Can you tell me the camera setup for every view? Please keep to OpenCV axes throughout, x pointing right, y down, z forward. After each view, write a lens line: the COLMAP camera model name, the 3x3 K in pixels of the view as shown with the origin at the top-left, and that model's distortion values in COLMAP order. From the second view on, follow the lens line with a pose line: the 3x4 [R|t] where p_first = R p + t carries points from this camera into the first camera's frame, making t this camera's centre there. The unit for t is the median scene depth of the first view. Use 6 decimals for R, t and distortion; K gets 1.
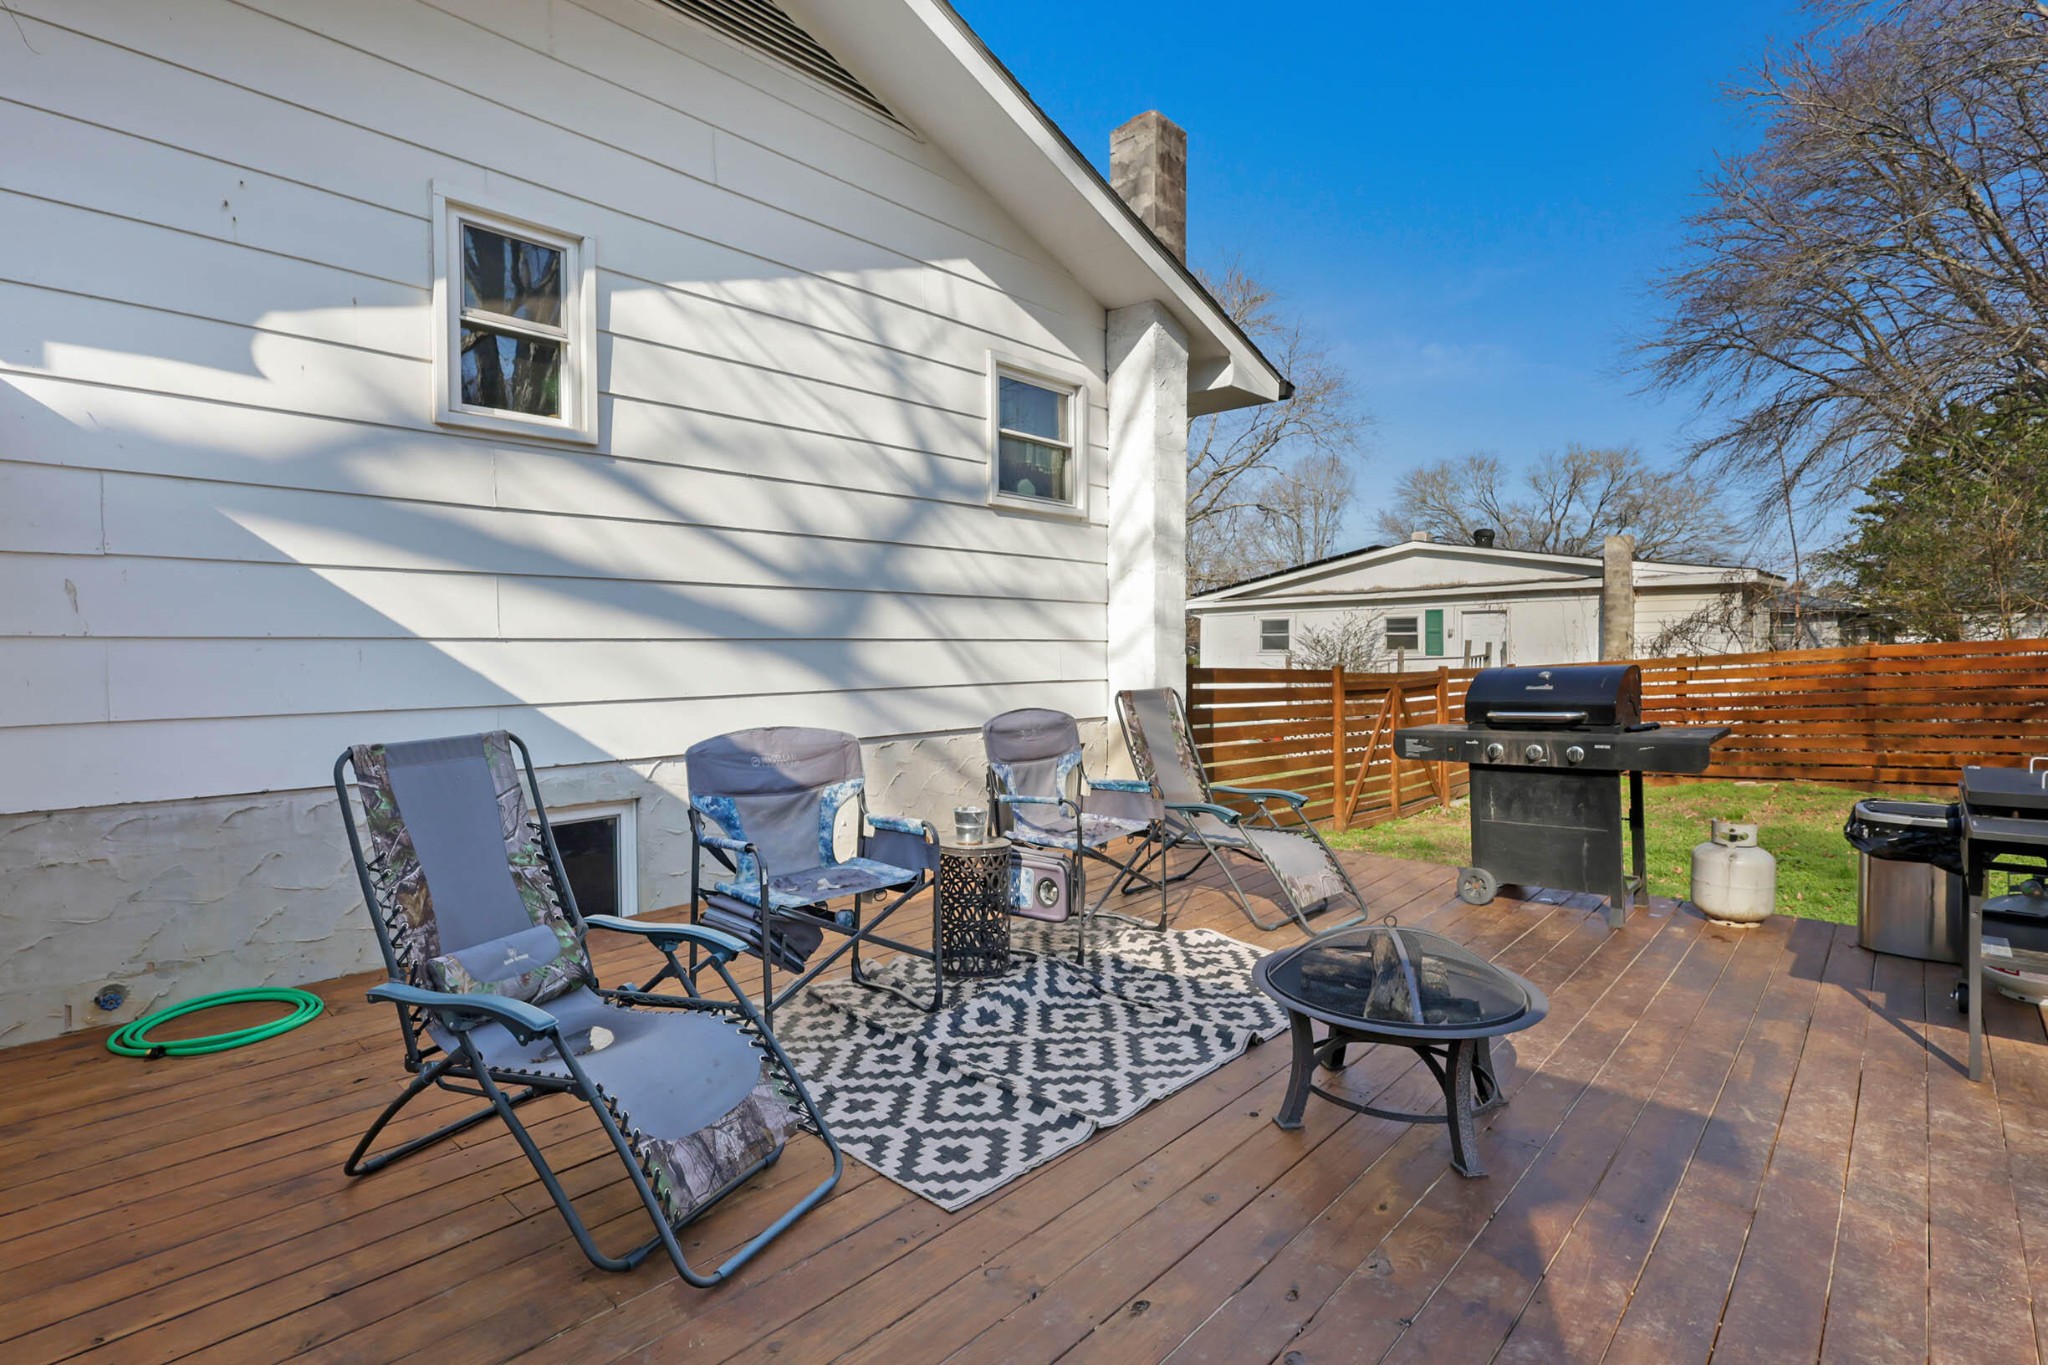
lens RADIAL K [[991.7, 0, 1020.0], [0, 991.7, 675.7], [0, 0, 1]] dist [0.003661, 0.001254]
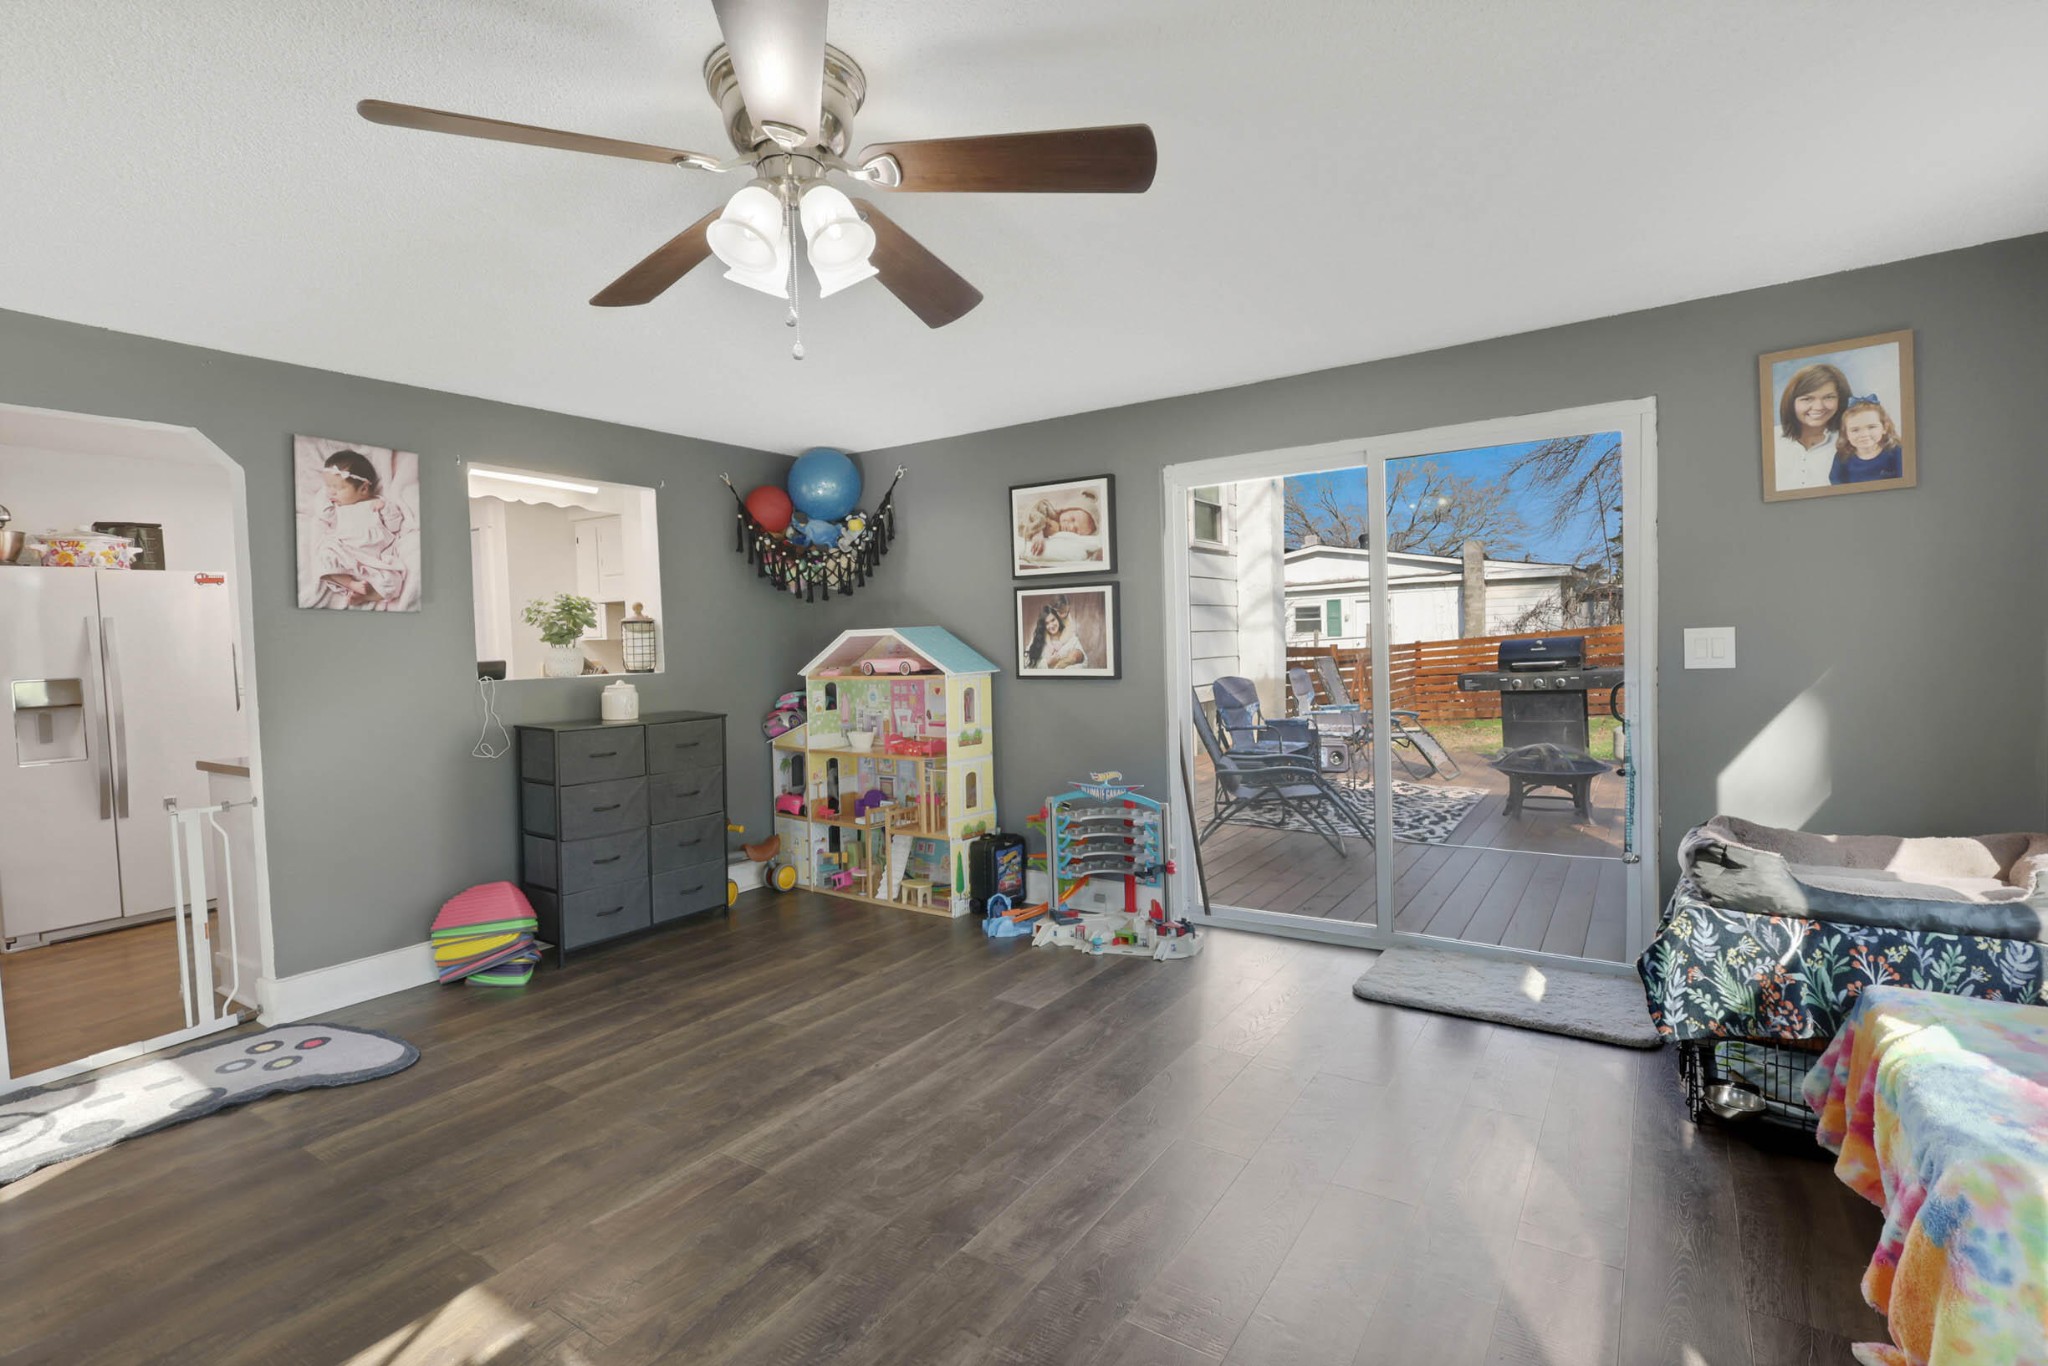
lens RADIAL K [[991.7, 0, 1021.1], [0, 991.7, 679.2], [0, 0, 1]] dist [0.003661, 0.001254]
pose [[0.985590, -0.031719, 0.166151, -0.203446], [0.029604, 0.999446, 0.015190, 0.003242], [-0.166541, -0.010052, 0.985983, -0.186563]]
